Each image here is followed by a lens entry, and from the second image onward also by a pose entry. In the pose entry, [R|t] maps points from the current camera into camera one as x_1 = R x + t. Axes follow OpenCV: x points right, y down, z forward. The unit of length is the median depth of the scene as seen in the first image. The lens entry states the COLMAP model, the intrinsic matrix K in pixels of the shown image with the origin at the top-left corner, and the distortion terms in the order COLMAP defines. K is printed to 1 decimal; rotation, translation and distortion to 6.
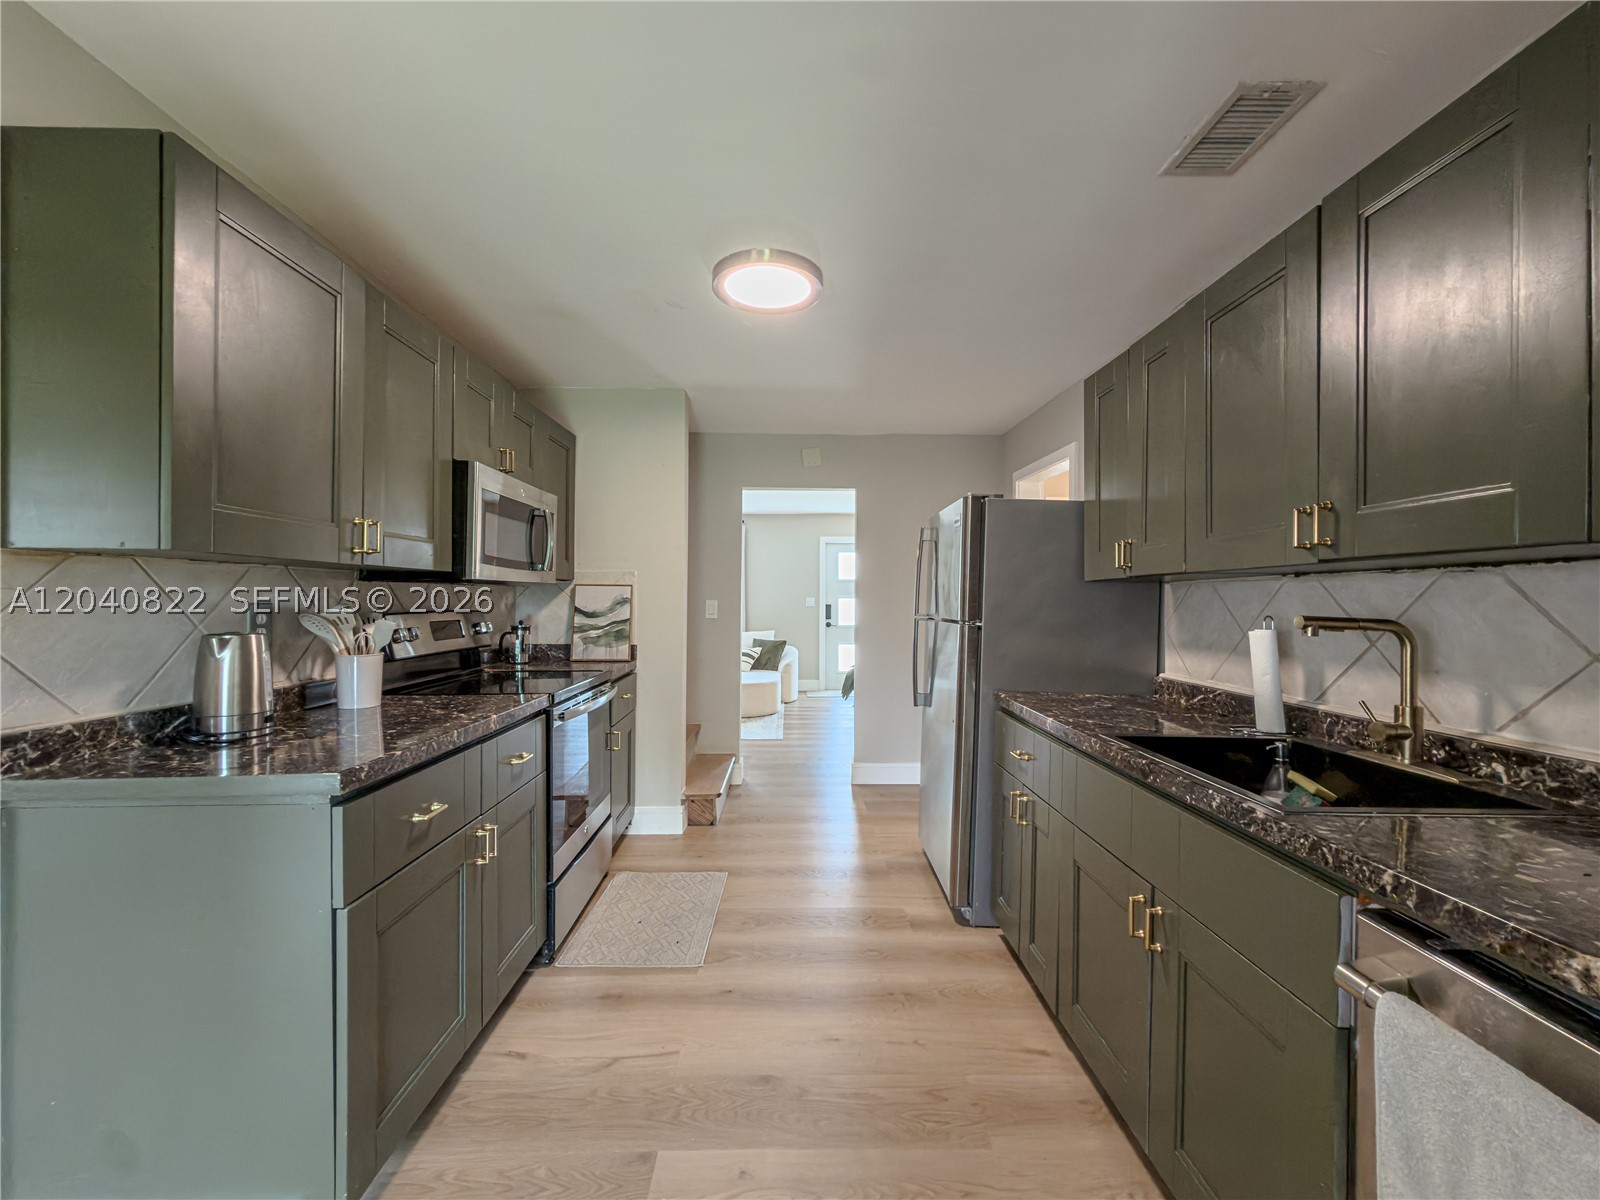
lens RADIAL K [[642.2, 0, 798.8], [0, 642.2, 601.4], [0, 0, 1]] dist [-0.002329, -0.000219]
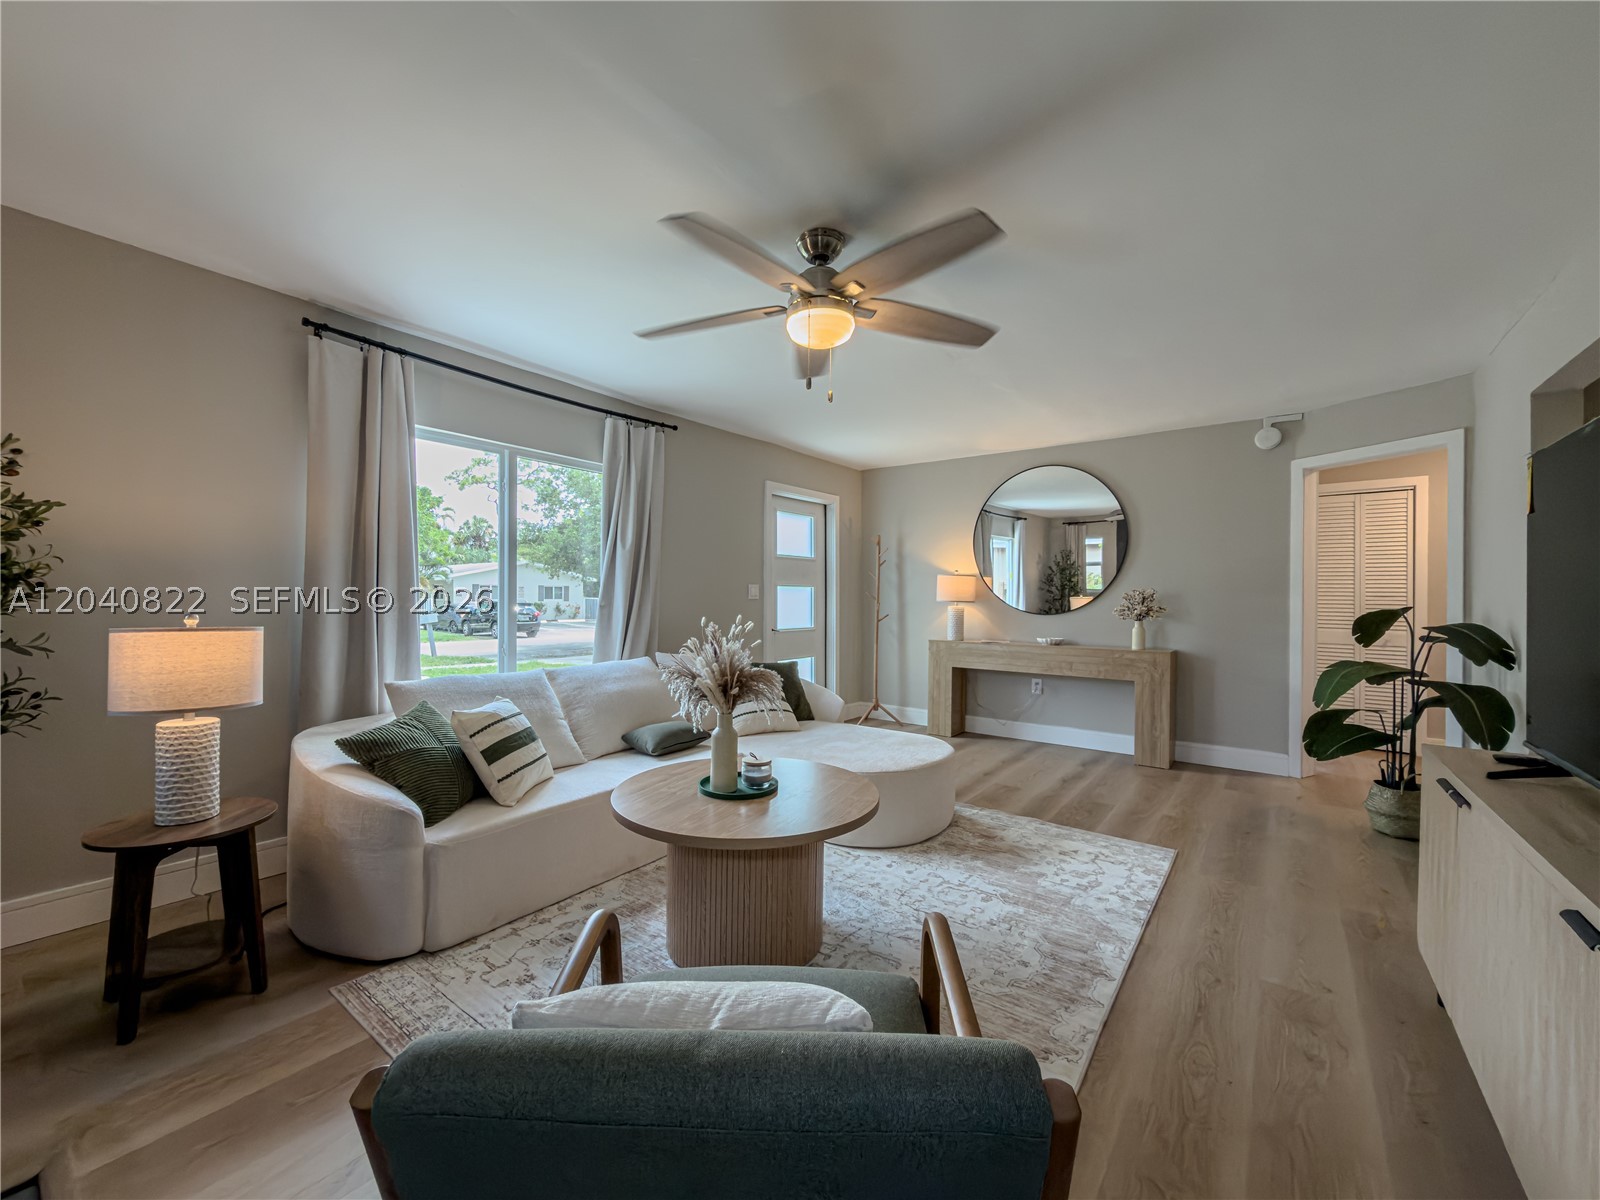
lens RADIAL K [[642.2, 0, 798.8], [0, 642.2, 601.4], [0, 0, 1]] dist [-0.002329, -0.000219]
pose [[0.625402, -0.008413, 0.780257, -2.307076], [0.000992, 0.999950, 0.009988, 0.023478], [-0.780302, -0.005473, 0.625379, 3.366441]]
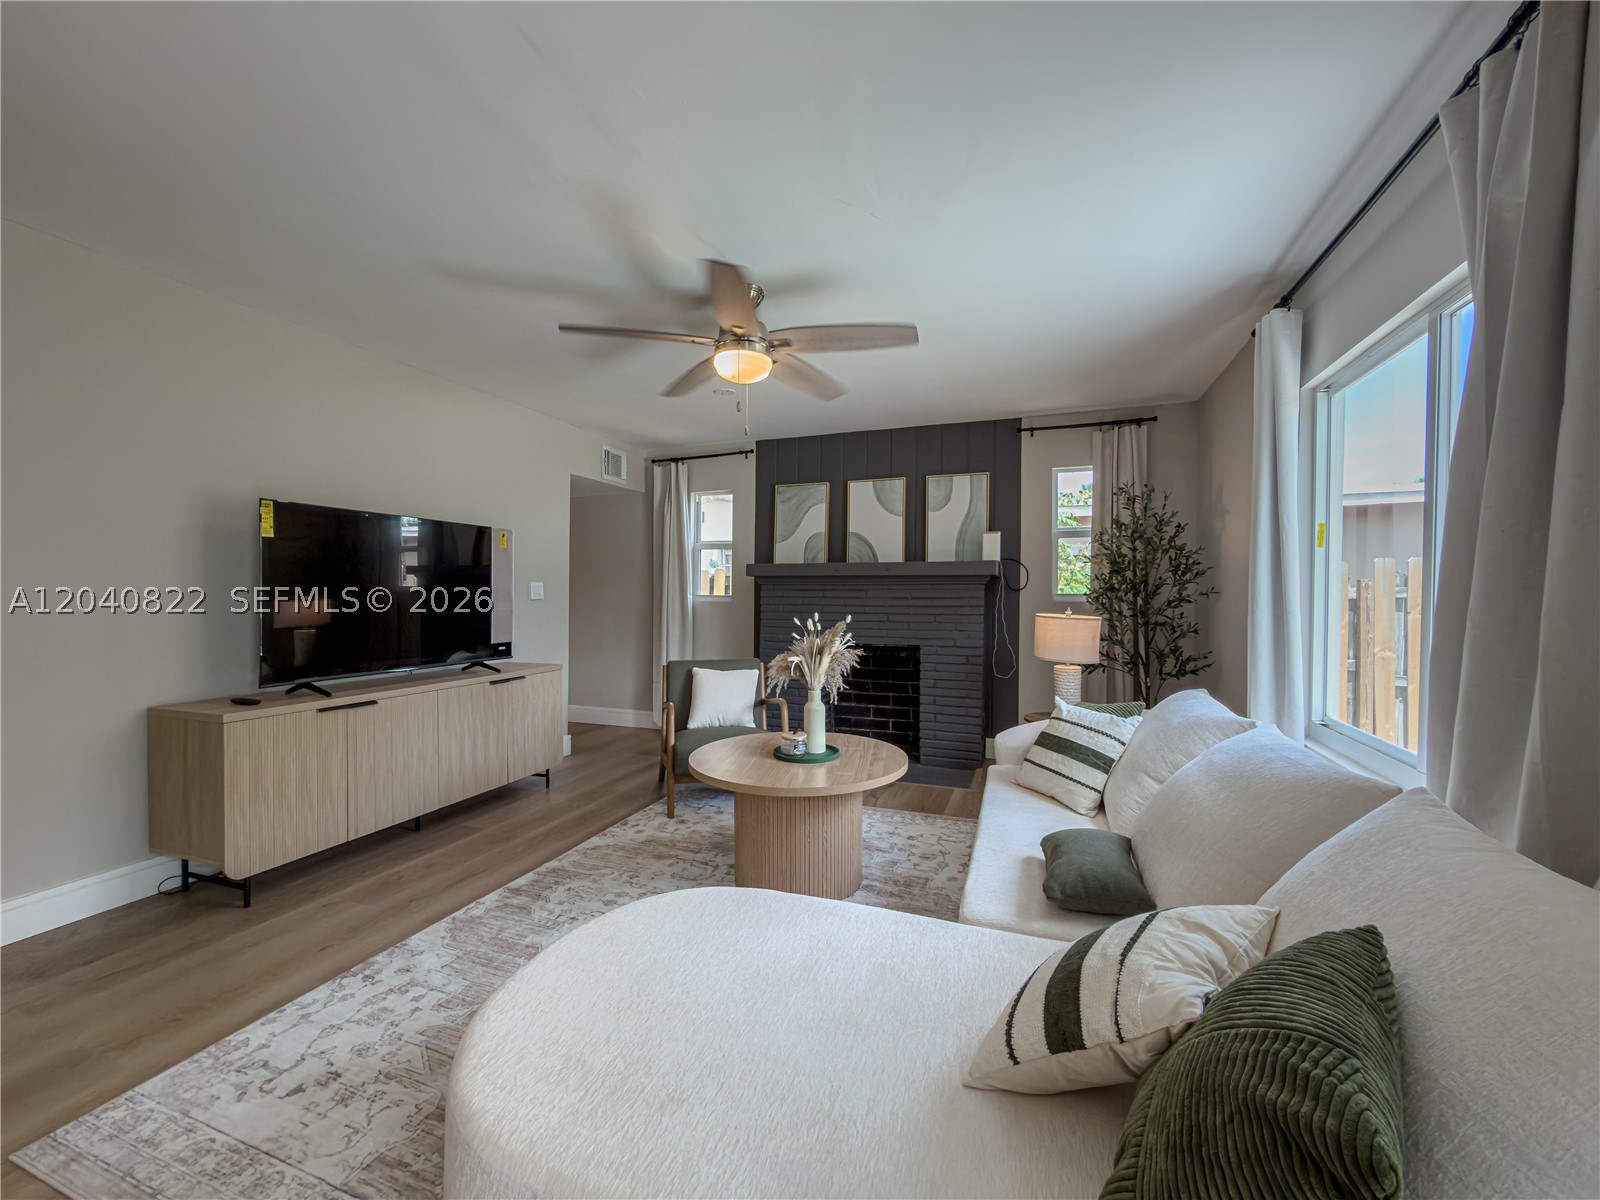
lens RADIAL K [[642.2, 0, 798.8], [0, 642.2, 601.4], [0, 0, 1]] dist [-0.002329, -0.000219]
pose [[-0.380684, 0.003019, -0.924700, 0.322924], [-0.012515, 0.999886, 0.008417, 0.028676], [0.924621, 0.014777, -0.380603, 4.995710]]
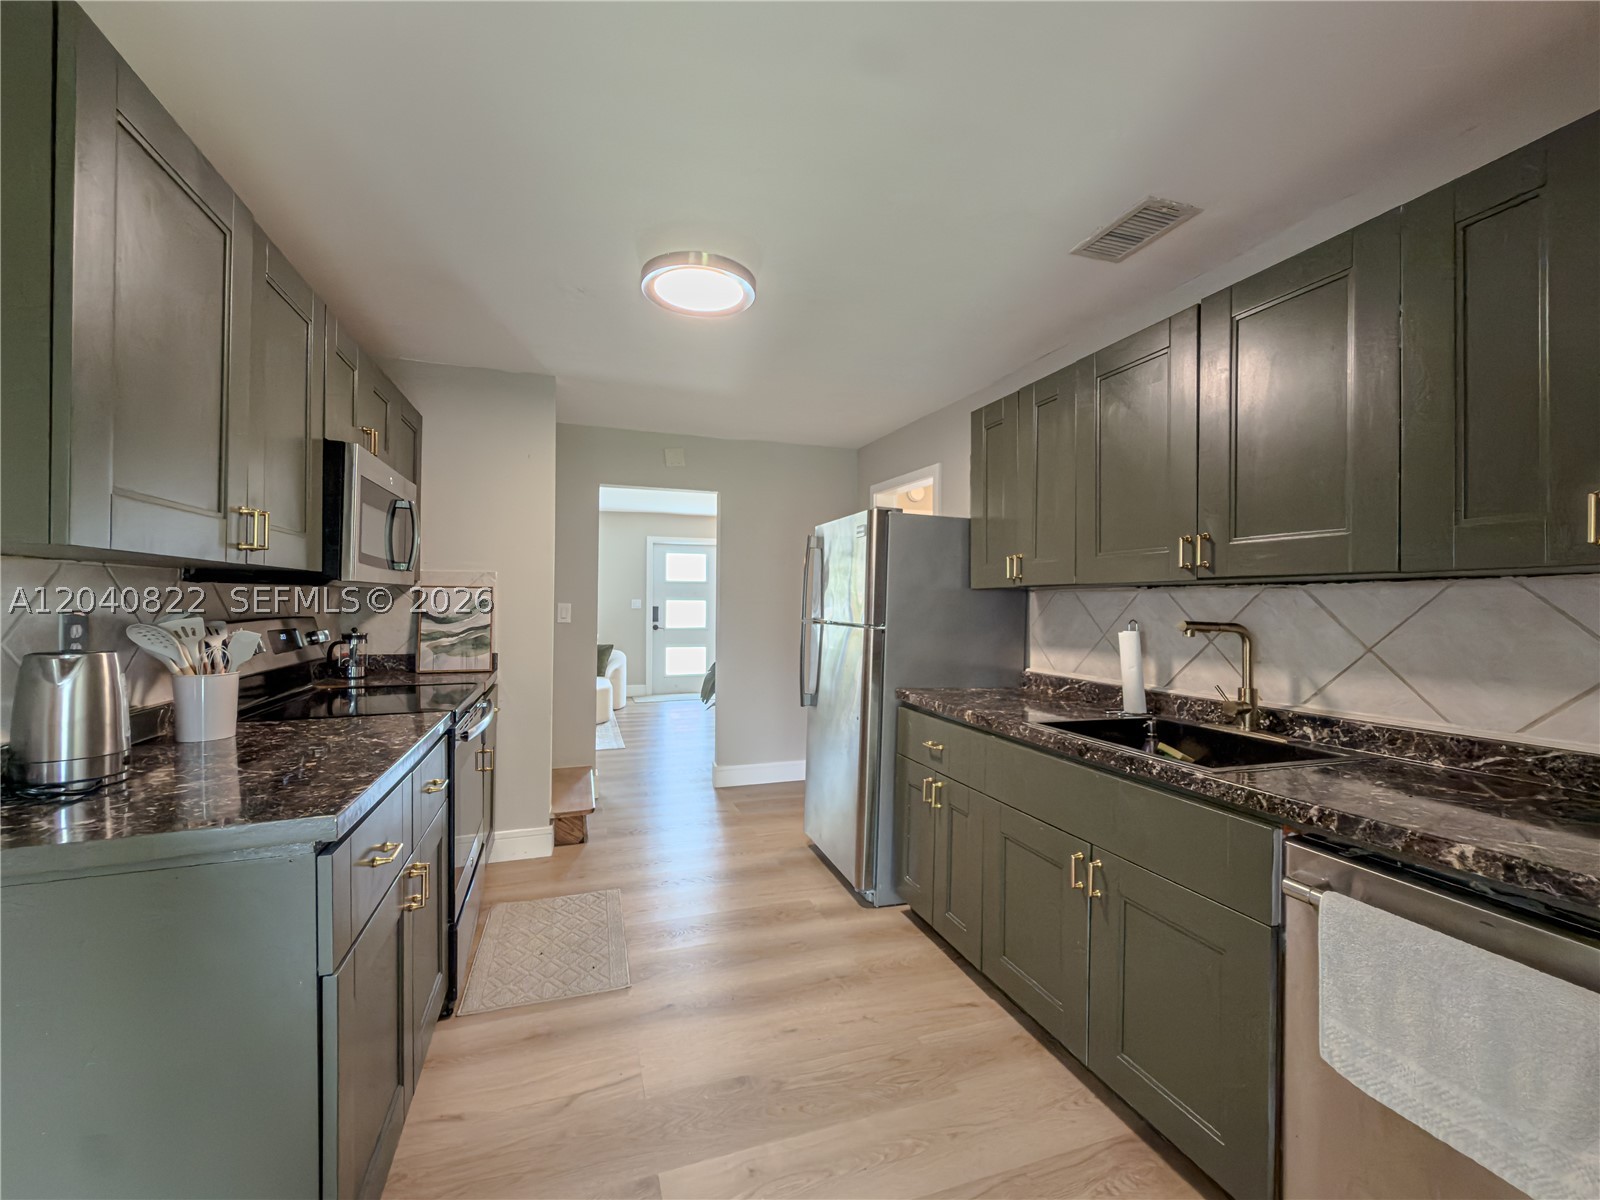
lens RADIAL K [[647.8, 0, 803.4], [0, 647.8, 603.5], [0, 0, 1]] dist [-0.001957, -0.000310]
pose [[0.952532, 0.001609, 0.304434, -0.219863], [-0.002128, 0.999997, 0.001374, -0.008324], [-0.304430, -0.001956, 0.952533, -0.001725]]
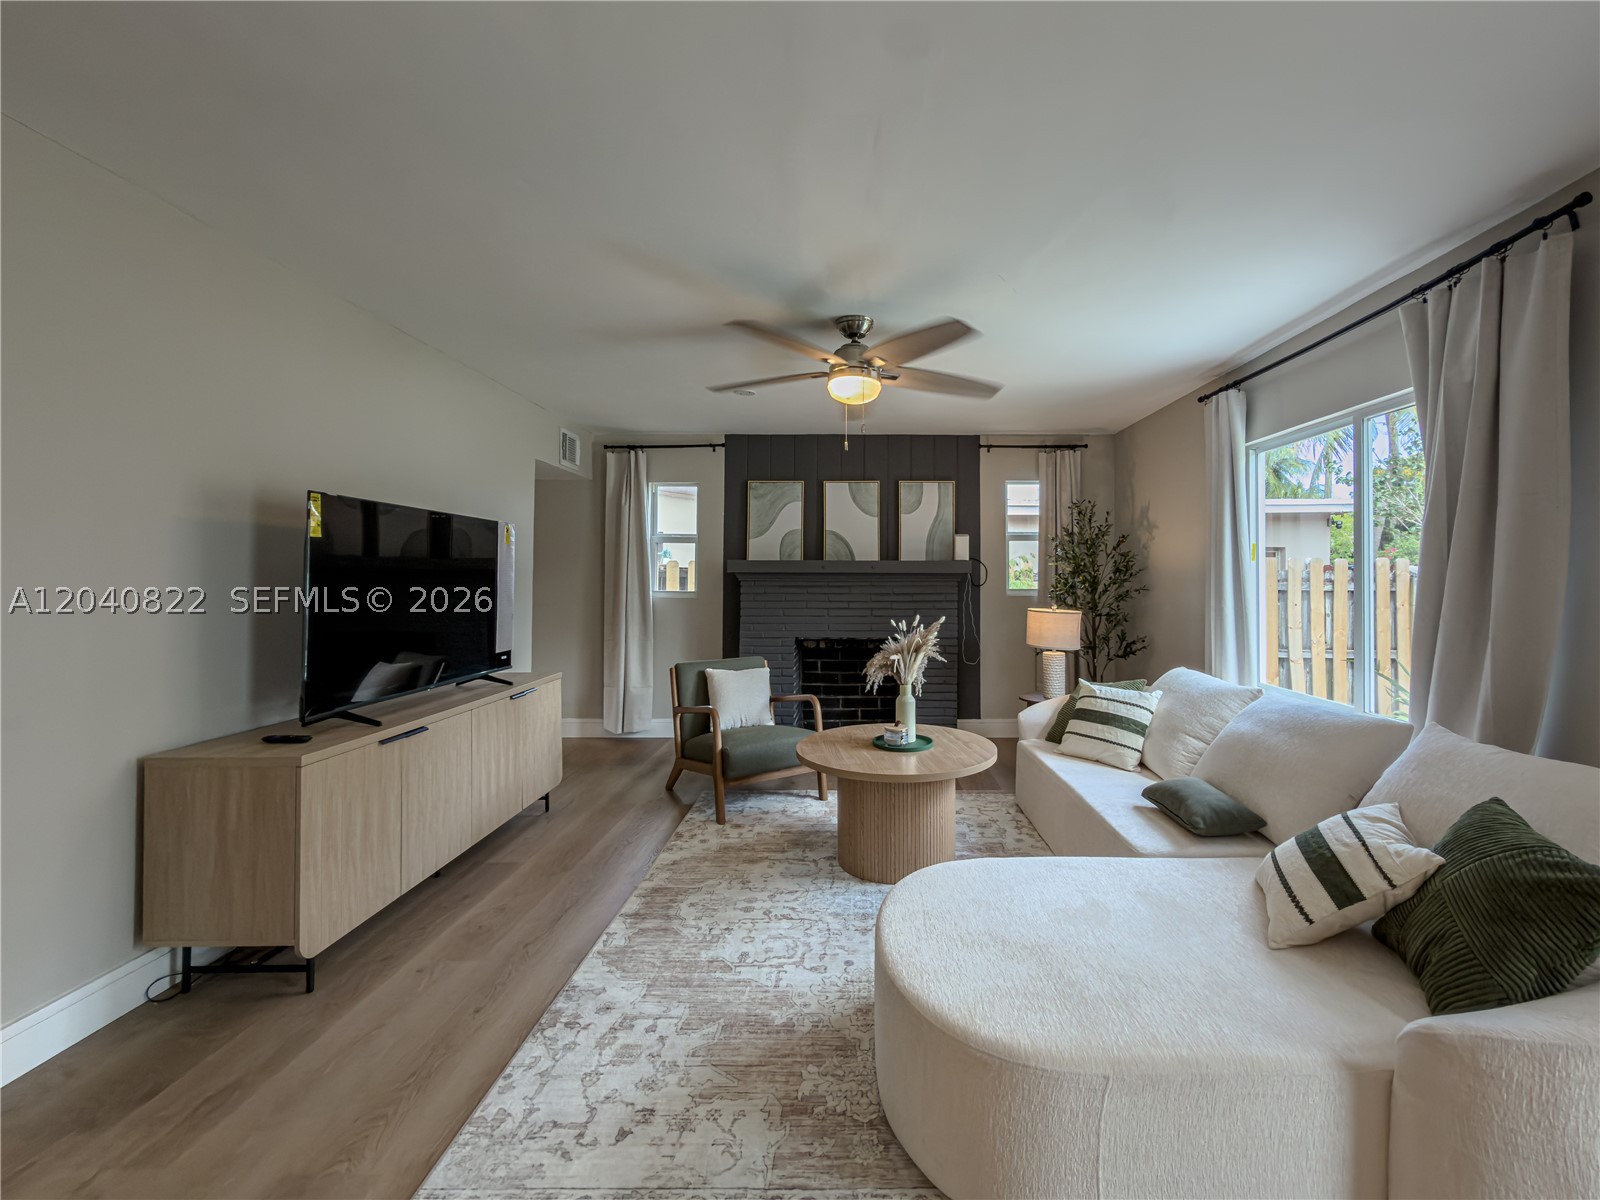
lens RADIAL K [[665.6, 0, 857.3], [0, 665.6, 571.1], [0, 0, 1]] dist [-0.002832, -0.000278]
pose [[-0.031860, -0.019564, -0.999301, 0.692309], [-0.008678, 0.999776, -0.019296, -0.016451], [0.999455, 0.008057, -0.032023, 4.290639]]
